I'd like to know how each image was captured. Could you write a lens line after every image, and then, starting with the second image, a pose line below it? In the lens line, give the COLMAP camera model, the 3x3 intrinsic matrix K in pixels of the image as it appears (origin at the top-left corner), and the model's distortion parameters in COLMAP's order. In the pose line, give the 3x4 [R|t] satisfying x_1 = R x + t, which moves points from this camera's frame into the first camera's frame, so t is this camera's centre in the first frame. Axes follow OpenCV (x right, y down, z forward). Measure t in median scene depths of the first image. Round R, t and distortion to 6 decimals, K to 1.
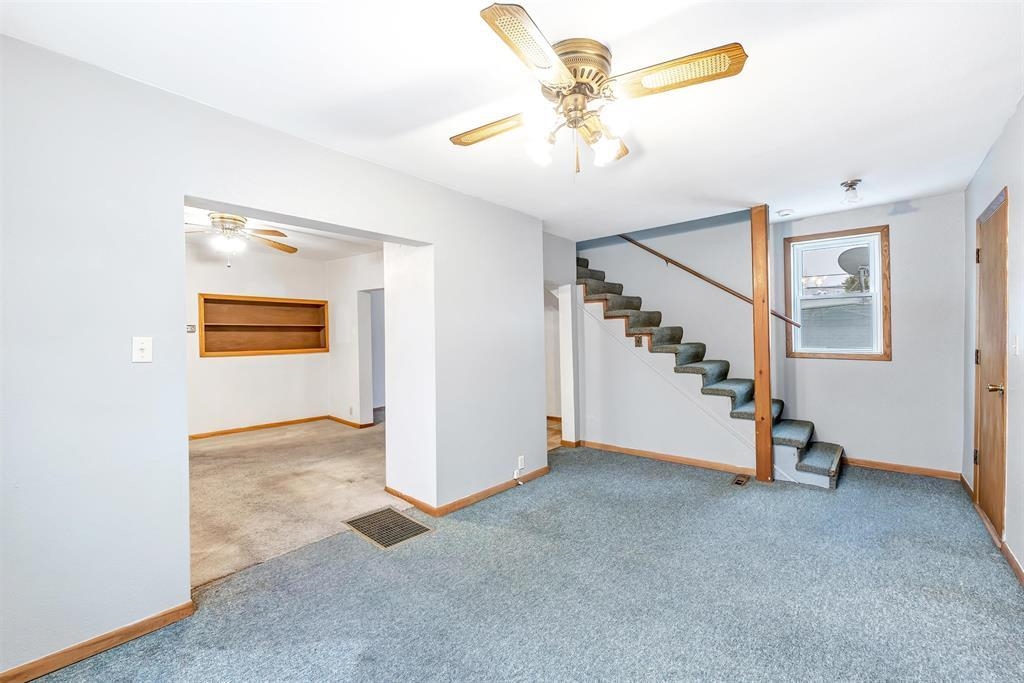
lens RADIAL K [[422.9, 0, 512.0], [0, 422.9, 341.5], [0, 0, 1]] dist [0.016054, -0.000050]
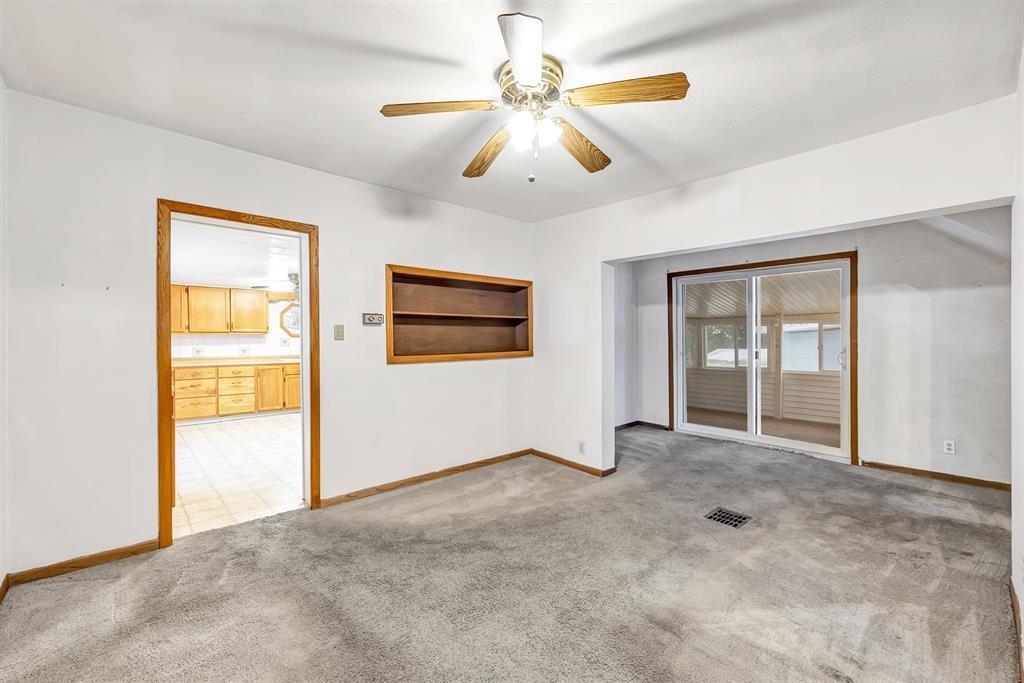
lens RADIAL K [[422.9, 0, 512.0], [0, 422.9, 341.5], [0, 0, 1]] dist [0.016054, -0.000050]
pose [[0.991924, 0.003644, -0.126781, -0.454083], [-0.003934, 0.999990, -0.002039, 0.003227], [0.126773, 0.002521, 0.991929, 0.383456]]
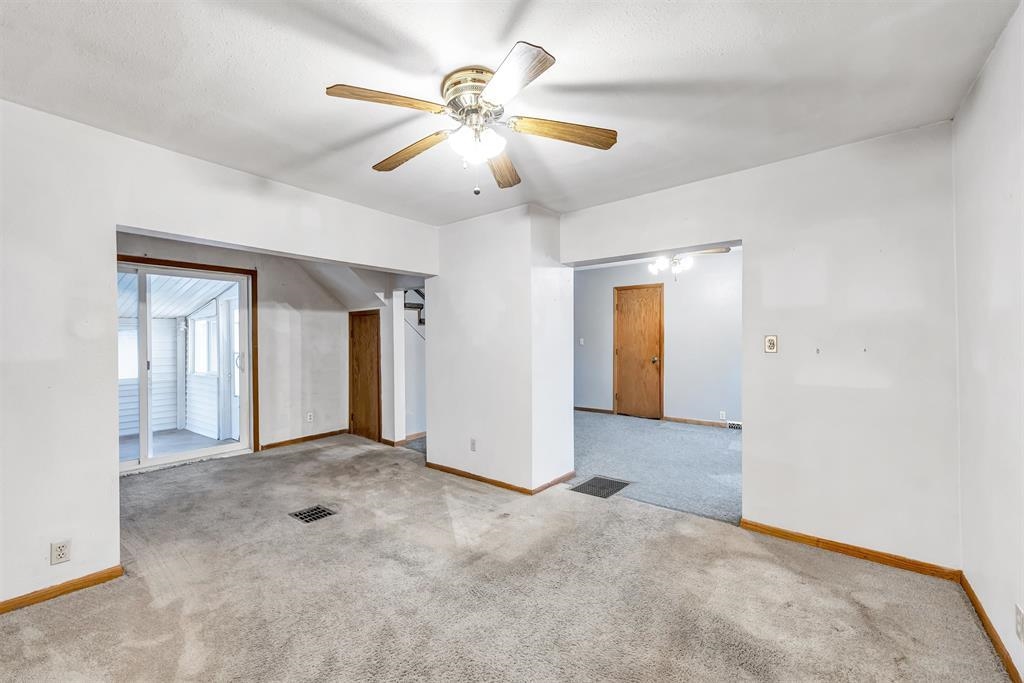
lens RADIAL K [[404.6, 0, 512.0], [0, 404.6, 341.5], [0, 0, 1]] dist [0.000544, 0.000089]
pose [[-0.043808, -0.002327, 0.999037, -0.818507], [0.014438, 0.999891, 0.002962, -0.006976], [-0.998936, 0.014554, -0.043770, 0.715756]]
